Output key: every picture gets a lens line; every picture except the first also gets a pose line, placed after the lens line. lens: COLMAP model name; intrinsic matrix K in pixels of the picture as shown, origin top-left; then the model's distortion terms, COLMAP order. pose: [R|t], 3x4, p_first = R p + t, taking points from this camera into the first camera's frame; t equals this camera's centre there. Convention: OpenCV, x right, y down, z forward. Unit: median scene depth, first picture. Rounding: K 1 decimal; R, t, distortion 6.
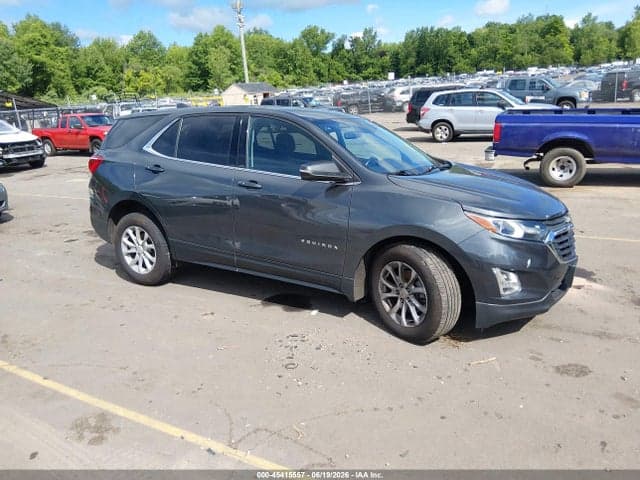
lens RADIAL K [[482.5, 0, 326.4], [0, 482.5, 240.0], [0, 0, 1]] dist [0.066108, -0.108708]
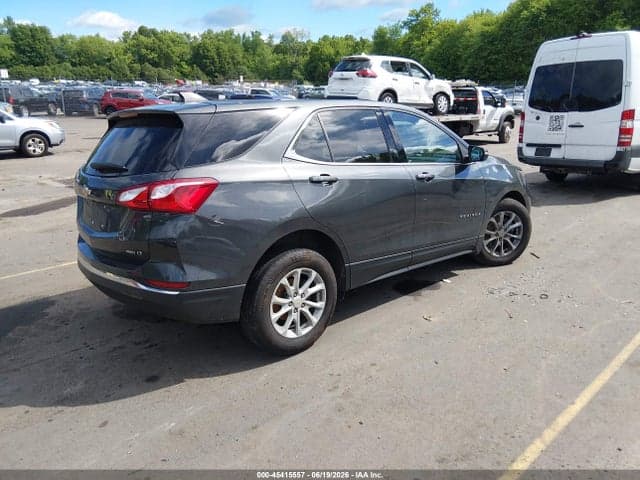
lens RADIAL K [[482.5, 0, 323.5], [0, 482.5, 239.6], [0, 0, 1]] dist [0.066108, -0.108708]
pose [[0.317858, -0.213928, 0.923689, -0.048229], [0.250232, 0.958600, 0.135903, -0.007245], [-0.914522, 0.187939, 0.358231, 0.034626]]
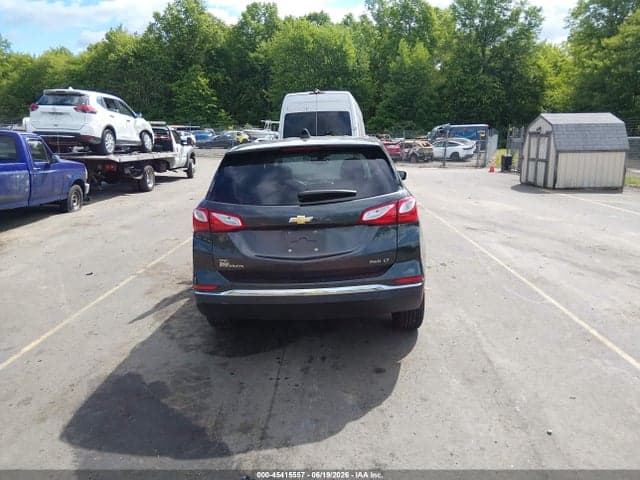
lens RADIAL K [[482.5, 0, 322.9], [0, 482.5, 241.5], [0, 0, 1]] dist [0.066108, -0.108708]
pose [[-0.445982, -0.135787, 0.884682, -0.053486], [0.265031, 0.924063, 0.275438, -0.017122], [-0.854903, 0.357309, -0.376128, 0.071277]]
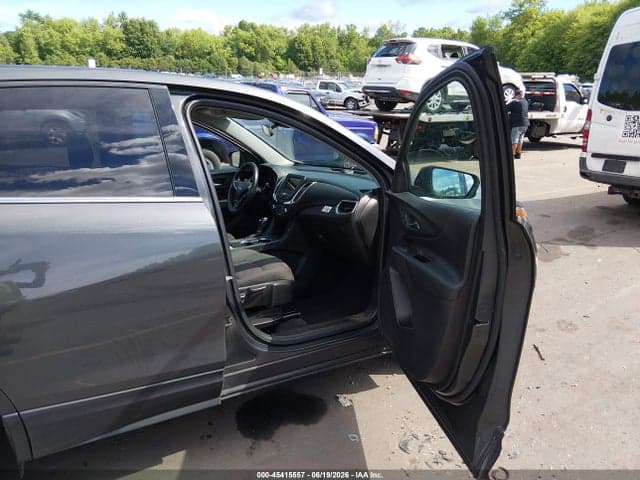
lens RADIAL K [[482.5, 0, 325.3], [0, 482.5, 242.4], [0, 0, 1]] dist [0.066108, -0.108708]
pose [[0.481963, -0.201680, 0.852665, -0.022829], [0.207941, 0.971674, 0.112292, -0.005660], [-0.851159, 0.123183, 0.510249, 0.027389]]
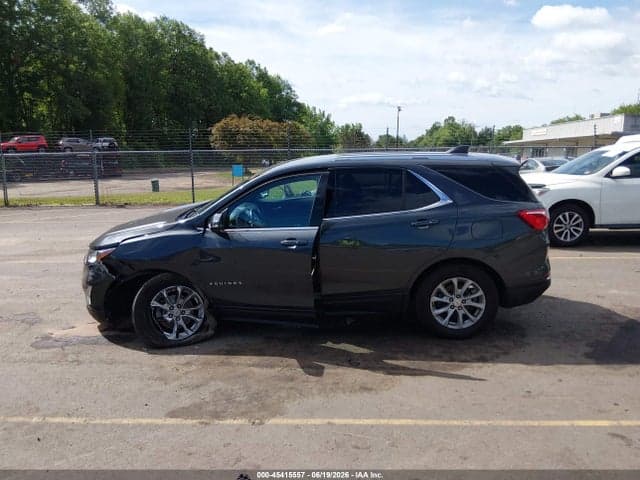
lens RADIAL K [[482.5, 0, 323.3], [0, 482.5, 243.0], [0, 0, 1]] dist [0.066108, -0.108708]
pose [[-0.896833, 0.139406, -0.419830, 0.019031], [-0.066360, 0.895912, 0.439247, -0.027289], [0.437364, 0.421791, -0.794232, 0.092141]]
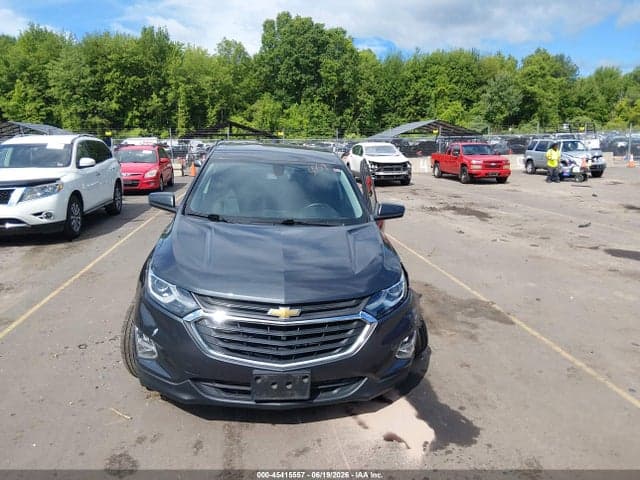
lens RADIAL K [[482.5, 0, 323.9], [0, 482.5, 246.4], [0, 0, 1]] dist [0.066108, -0.108708]
pose [[0.592455, 0.215779, -0.776168, 0.040480], [-0.248489, 0.965431, 0.078722, -0.008104], [0.766323, 0.146230, 0.625593, 0.021218]]
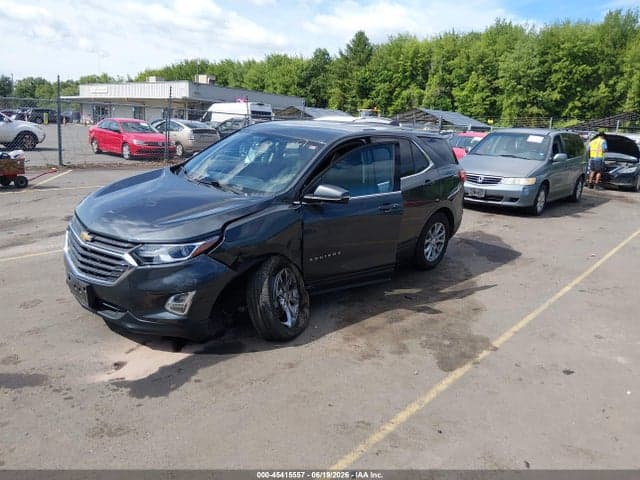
lens RADIAL K [[482.5, 0, 322.0], [0, 482.5, 240.7], [0, 0, 1]] dist [0.066108, -0.108708]
pose [[-0.222805, 0.269688, -0.936817, 0.049188], [-0.310109, 0.891449, 0.330381, -0.019179], [0.924224, 0.364126, -0.114987, 0.058403]]
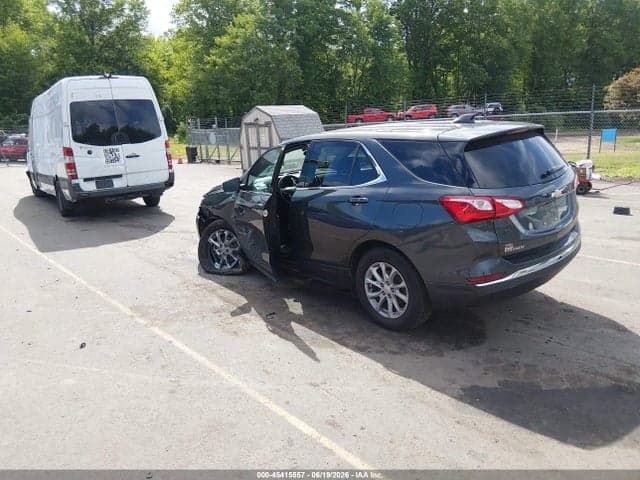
lens RADIAL K [[482.5, 0, 324.1], [0, 482.5, 245.0], [0, 0, 1]] dist [0.066108, -0.108708]
pose [[-0.937524, -0.002058, 0.347915, -0.019443], [0.169629, 0.870375, 0.462248, -0.026783], [-0.303768, 0.492385, -0.815648, 0.097688]]
